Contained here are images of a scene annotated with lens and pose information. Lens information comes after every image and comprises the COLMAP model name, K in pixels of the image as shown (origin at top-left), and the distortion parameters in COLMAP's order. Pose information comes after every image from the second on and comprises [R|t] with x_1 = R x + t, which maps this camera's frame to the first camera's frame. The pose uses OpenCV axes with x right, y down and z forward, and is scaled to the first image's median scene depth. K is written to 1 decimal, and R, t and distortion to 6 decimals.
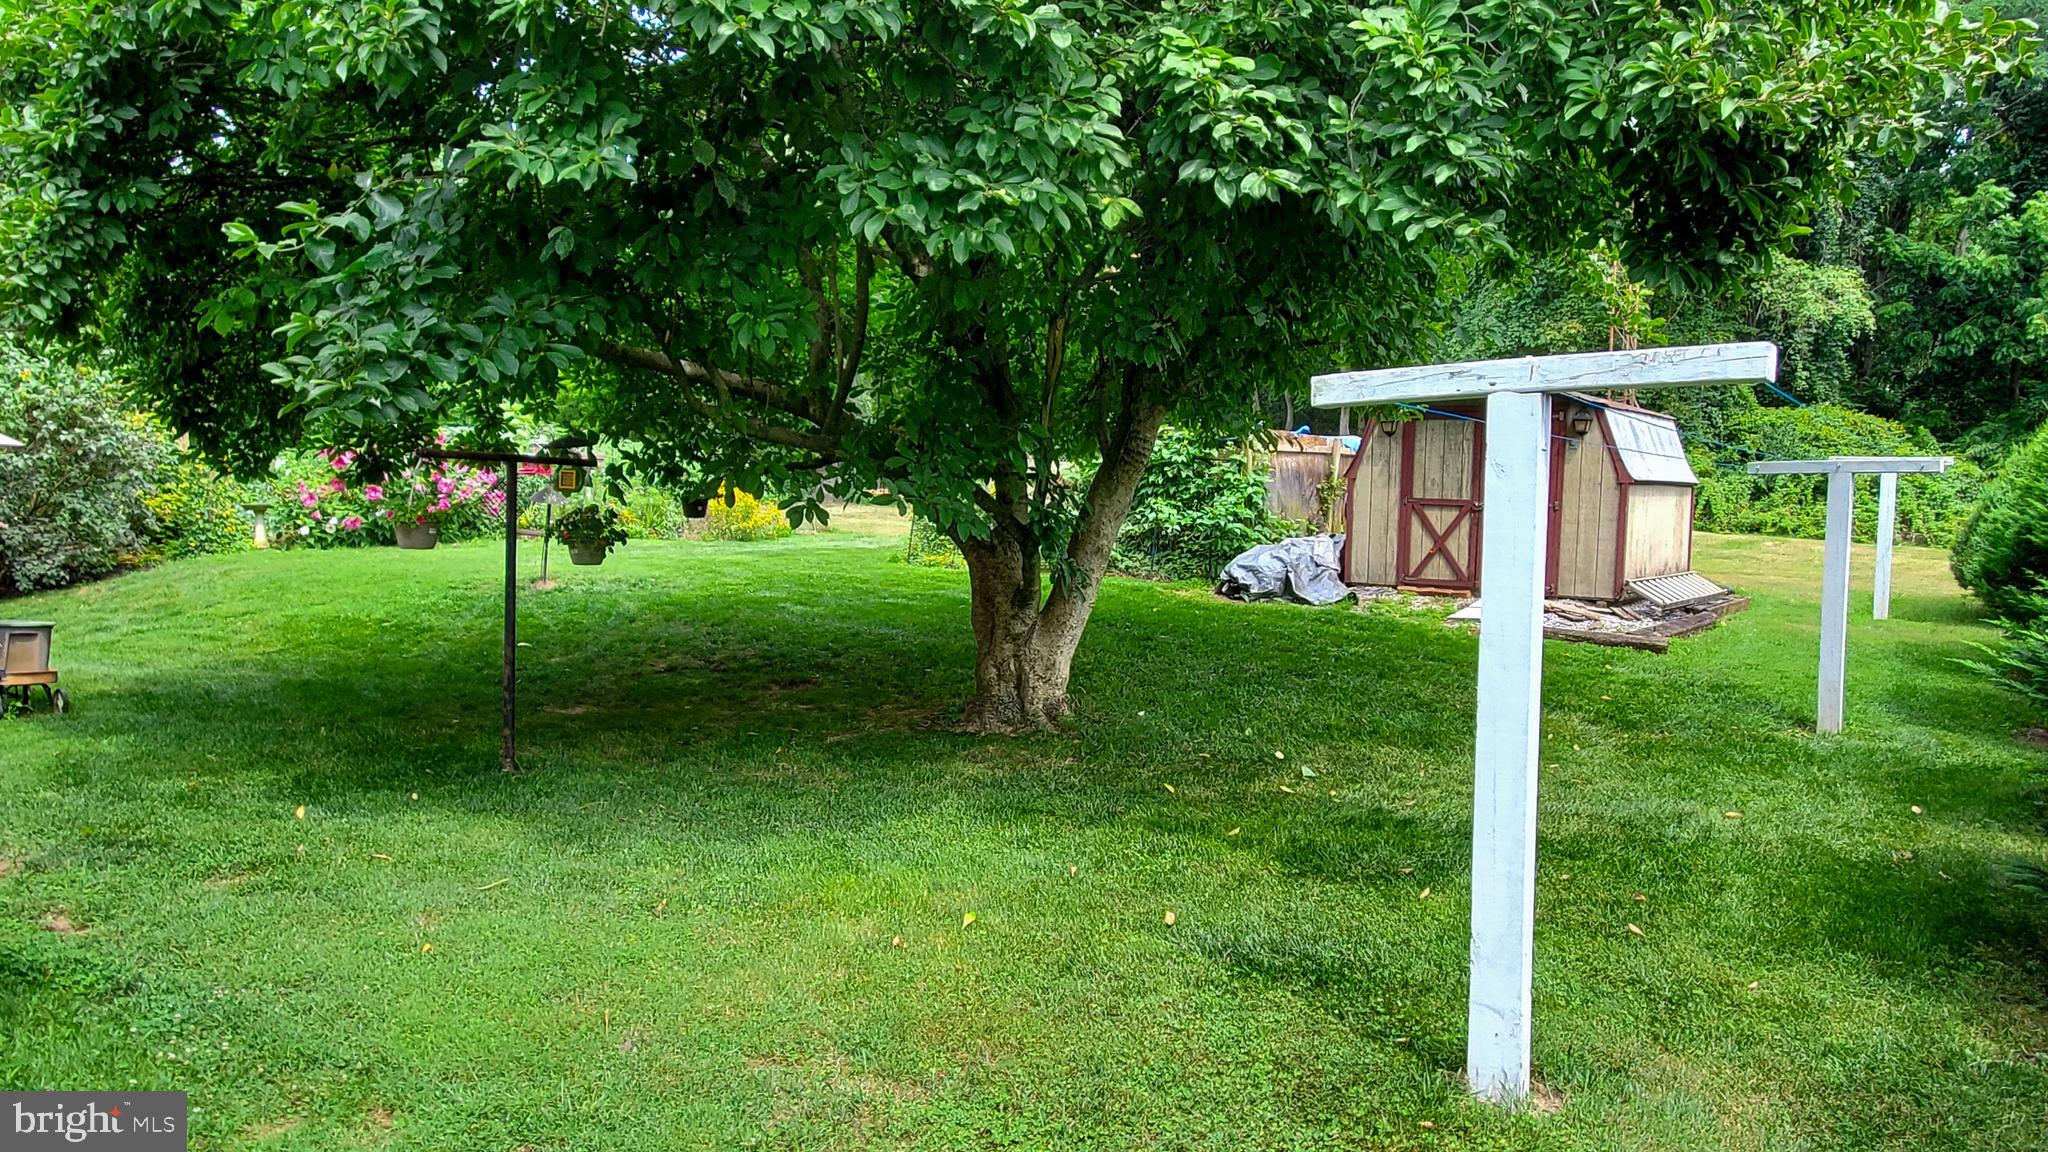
lens RADIAL K [[1395.2, 0, 1024.0], [0, 1395.2, 576.0], [0, 0, 1]] dist [0.002437, 0.001319]
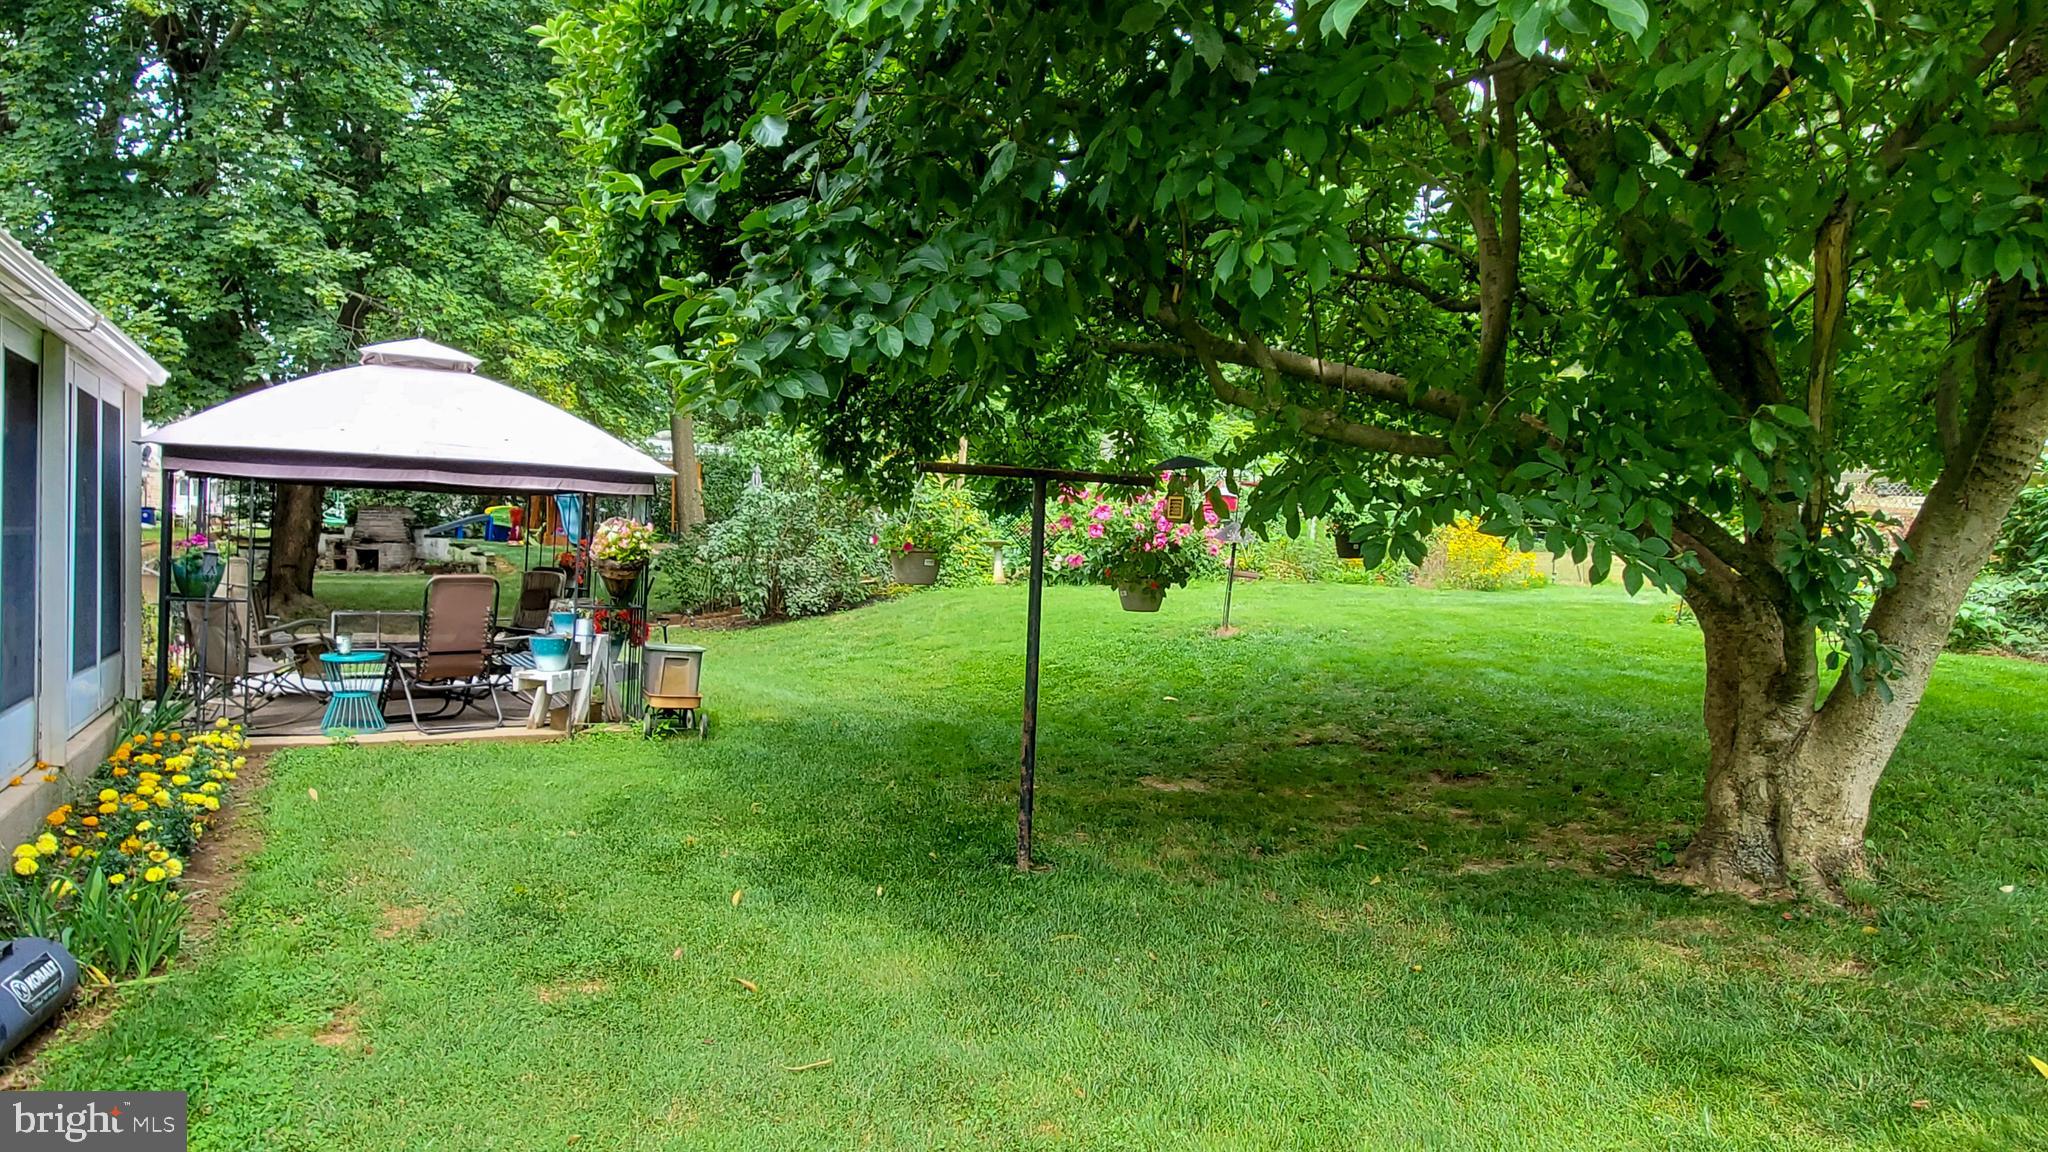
lens RADIAL K [[1395.2, 0, 1024.0], [0, 1395.2, 576.0], [0, 0, 1]] dist [0.002437, 0.001319]
pose [[0.847969, 0.023829, -0.529509, 0.041191], [-0.041999, 0.998869, -0.022308, -0.006534], [0.528379, 0.041155, 0.848011, 0.259669]]
